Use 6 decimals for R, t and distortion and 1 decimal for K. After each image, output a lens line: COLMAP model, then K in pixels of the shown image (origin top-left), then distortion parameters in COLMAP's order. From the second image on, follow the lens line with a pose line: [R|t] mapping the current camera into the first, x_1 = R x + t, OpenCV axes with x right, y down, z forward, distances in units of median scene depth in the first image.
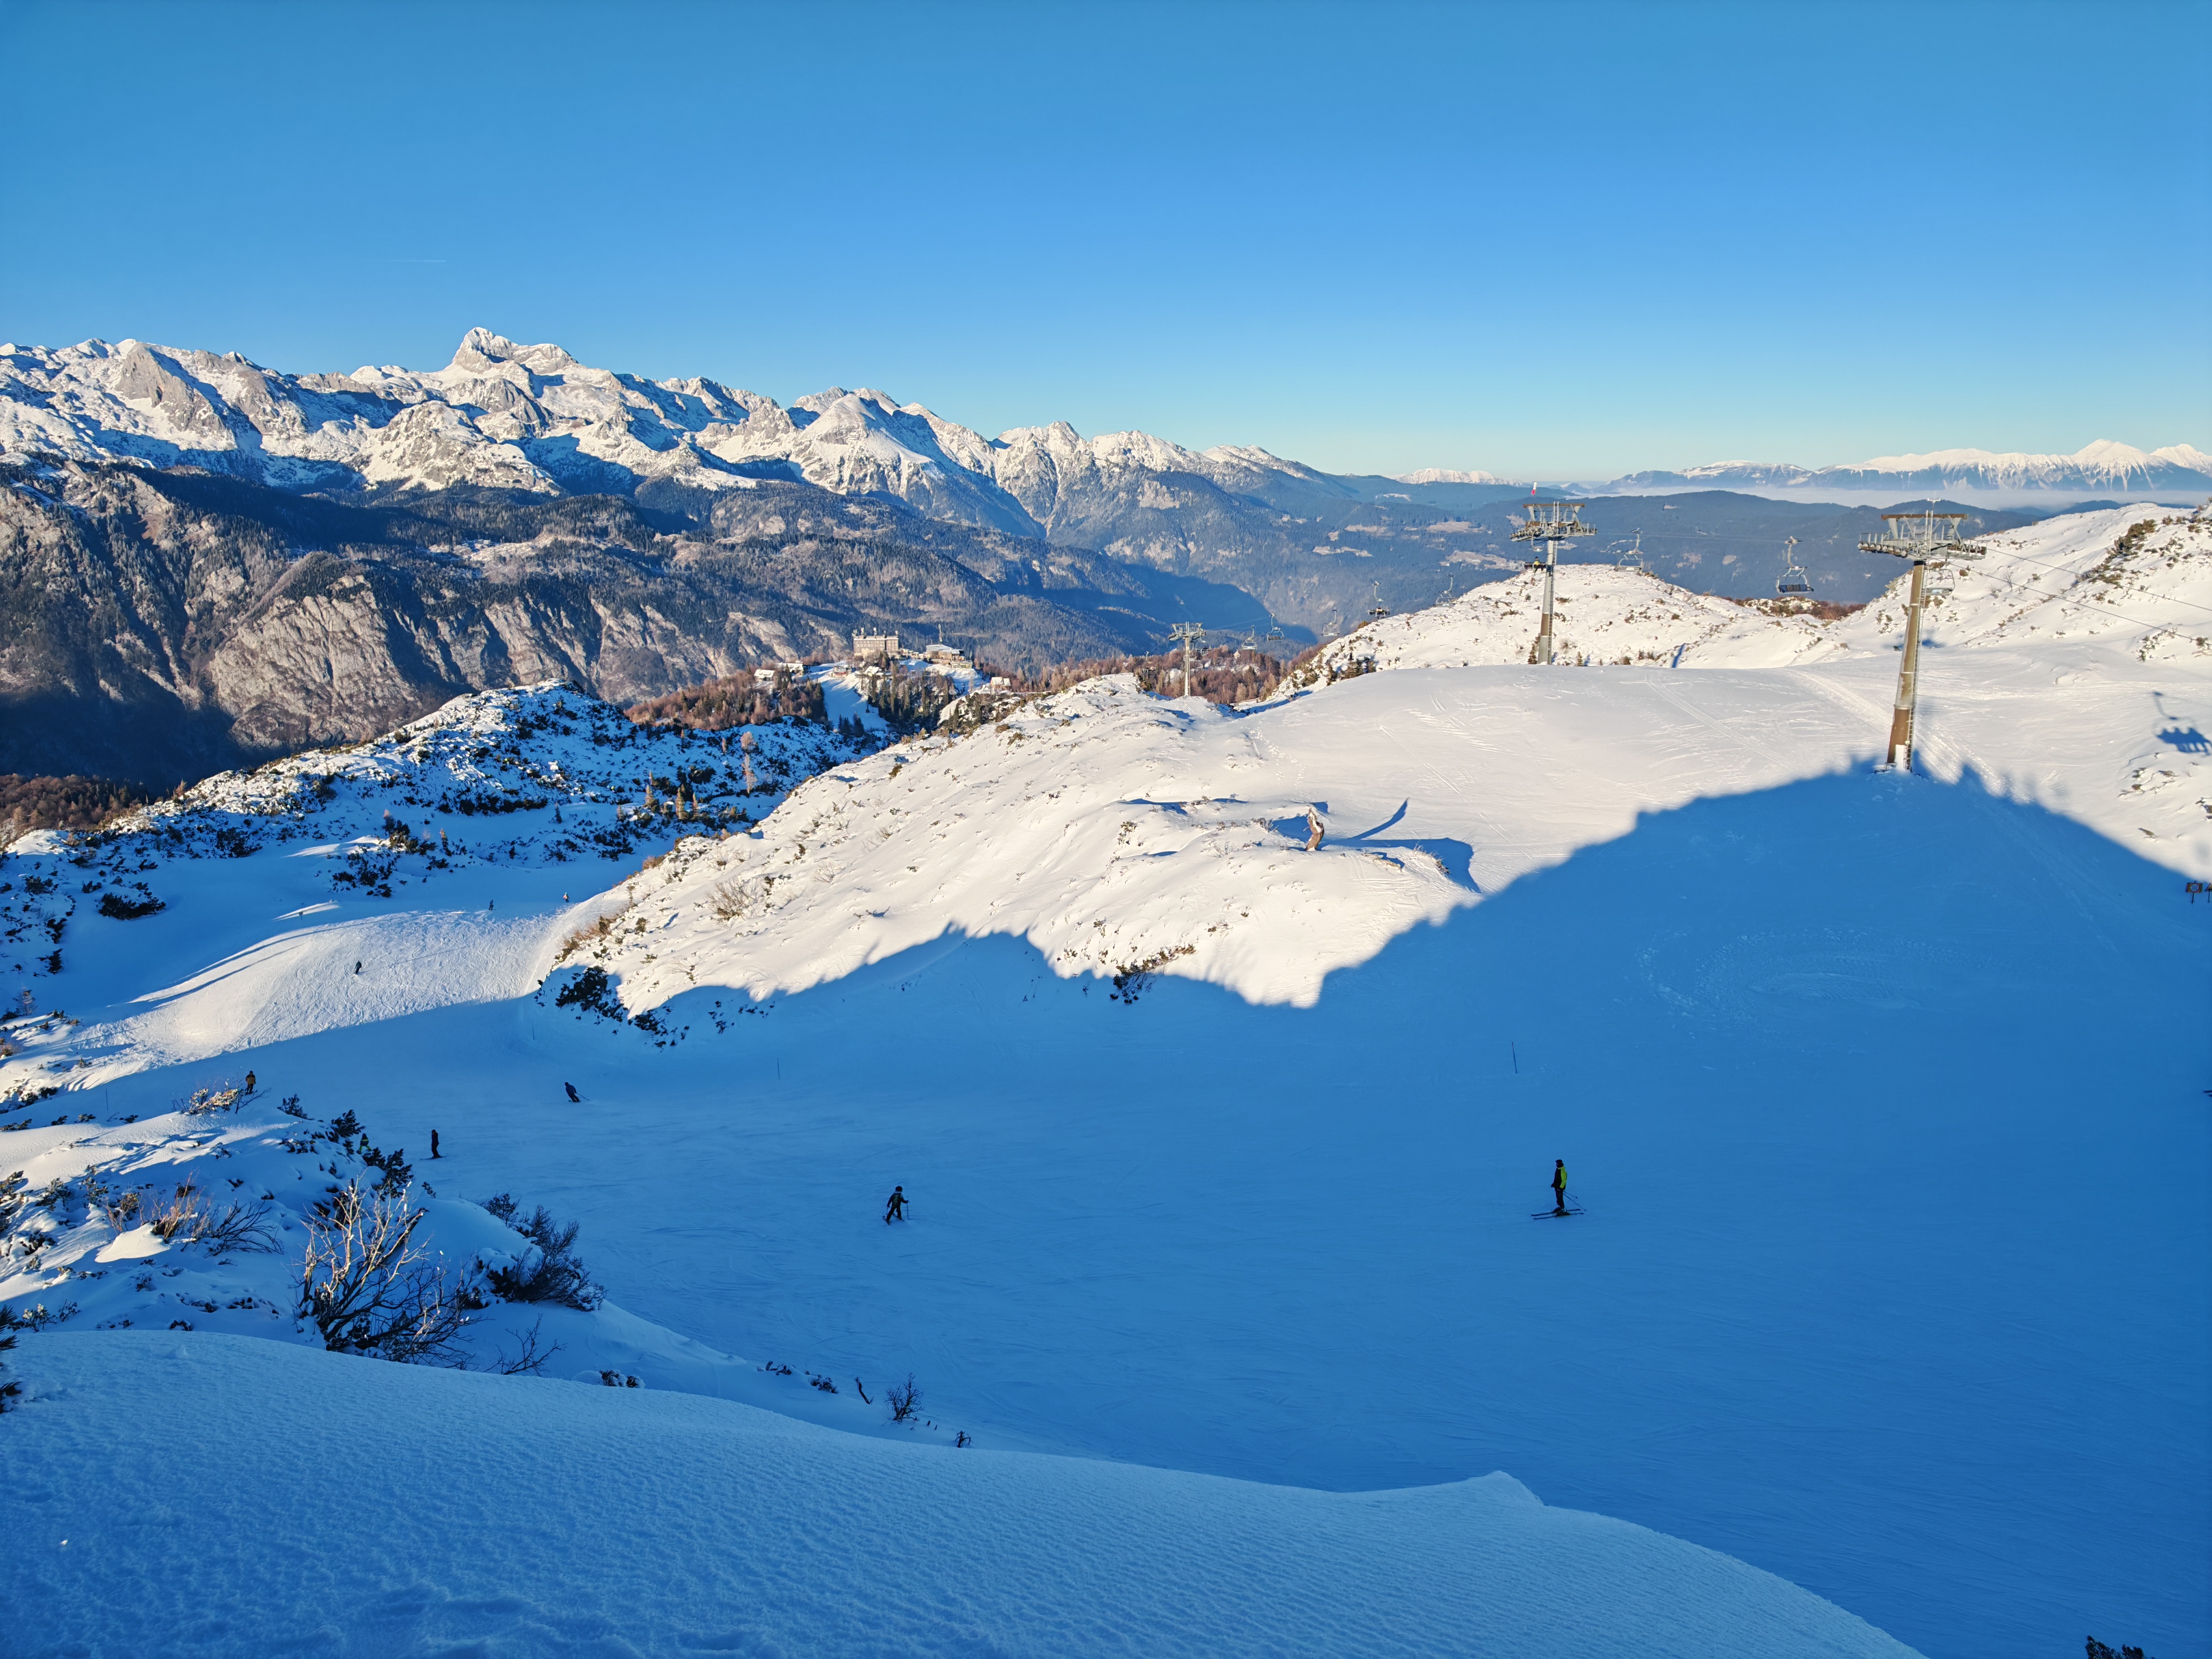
lens RADIAL K [[1584.8, 0, 1114.0], [0, 1584.8, 848.5], [0, 0, 1]] dist [0.035430, -0.041419]
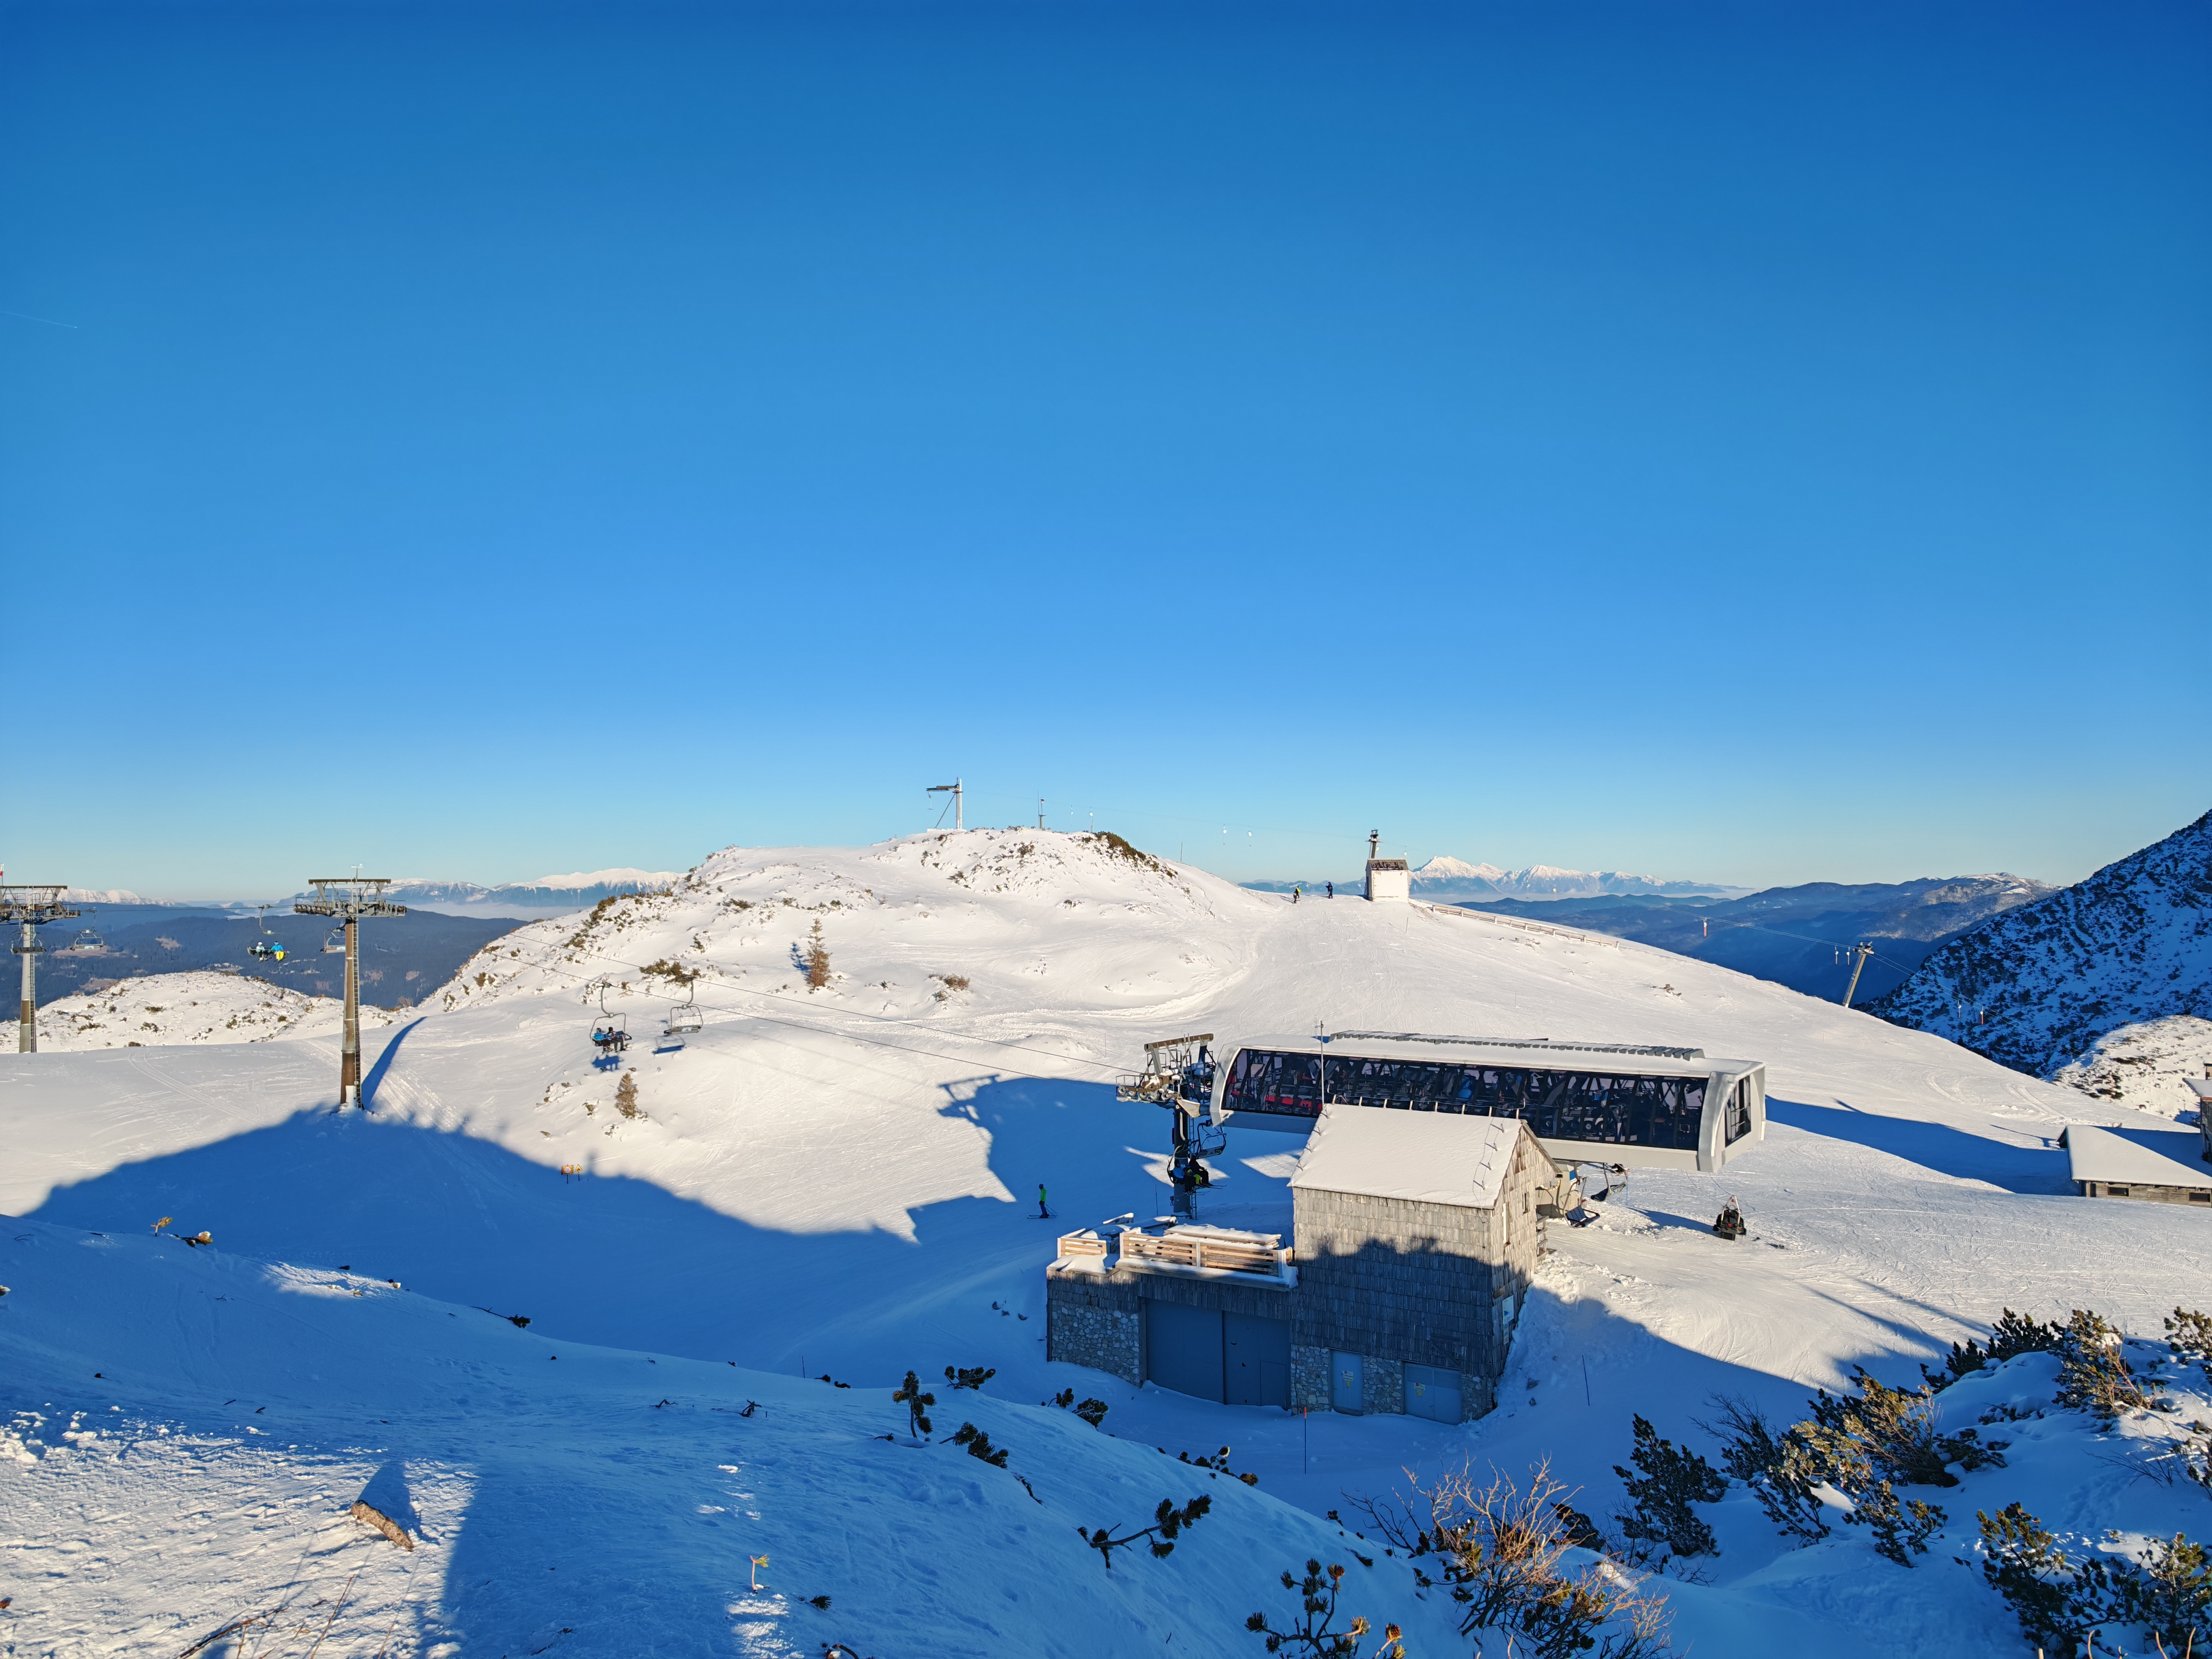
lens RADIAL K [[1584.8, 0, 1113.6], [0, 1584.8, 817.7], [0, 0, 1]] dist [0.035430, -0.041419]
pose [[0.721284, 0.022080, 0.692288, 0.074805], [0.169856, 0.963334, -0.207696, 0.051061], [-0.671490, 0.267397, 0.691086, -0.109710]]
